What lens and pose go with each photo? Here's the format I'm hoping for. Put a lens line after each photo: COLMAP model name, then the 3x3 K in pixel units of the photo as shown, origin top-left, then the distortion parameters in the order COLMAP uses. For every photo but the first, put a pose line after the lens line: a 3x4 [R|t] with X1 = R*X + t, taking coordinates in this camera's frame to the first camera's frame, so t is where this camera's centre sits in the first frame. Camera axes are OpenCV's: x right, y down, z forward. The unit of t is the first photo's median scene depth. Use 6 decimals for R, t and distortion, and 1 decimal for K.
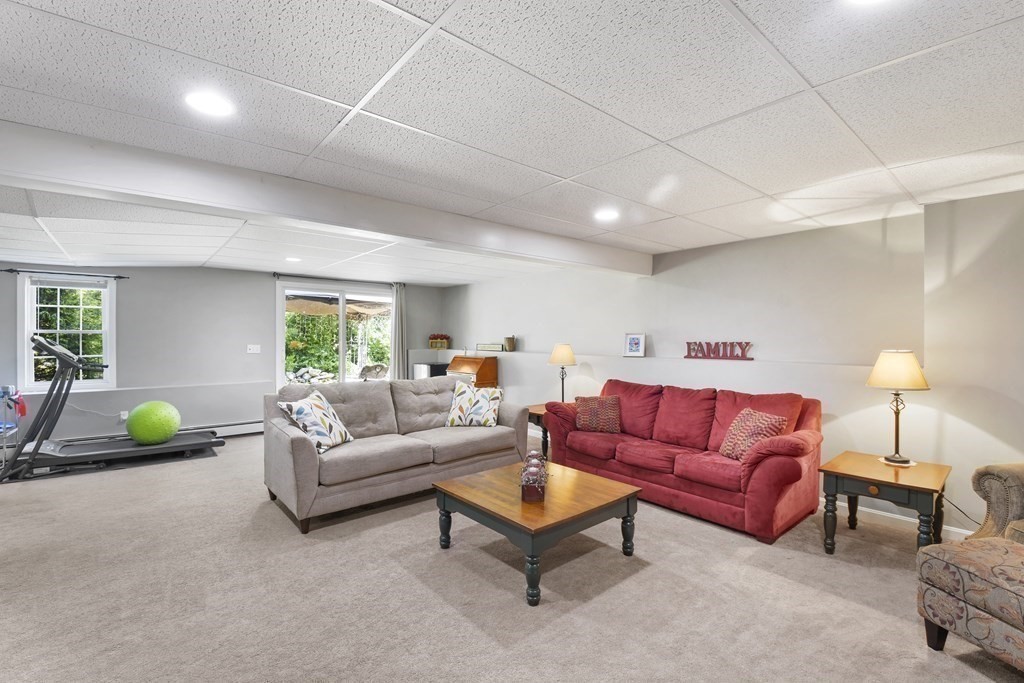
lens RADIAL K [[449.4, 0, 512.0], [0, 449.4, 341.5], [0, 0, 1]] dist [-0.009383, -0.000403]
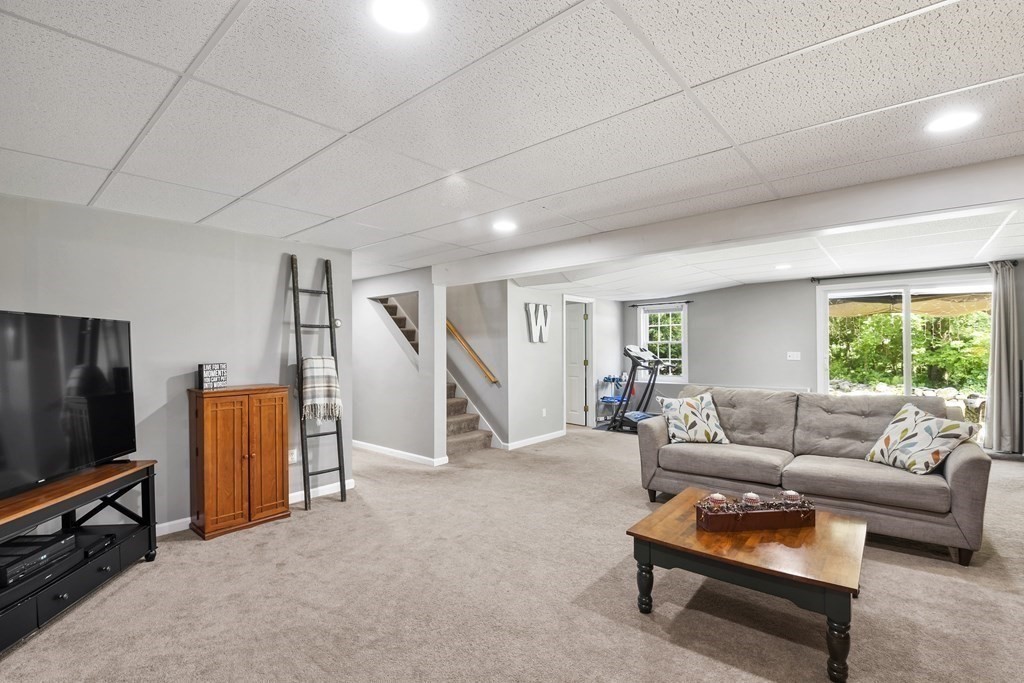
lens RADIAL K [[469.4, 0, 512.0], [0, 469.4, 341.5], [0, 0, 1]] dist [-0.001048, -0.000158]
pose [[0.168814, -0.017444, -0.985494, 0.878832], [0.001563, 0.999847, -0.017430, 0.002853], [0.985647, 0.001402, 0.168816, 0.451076]]
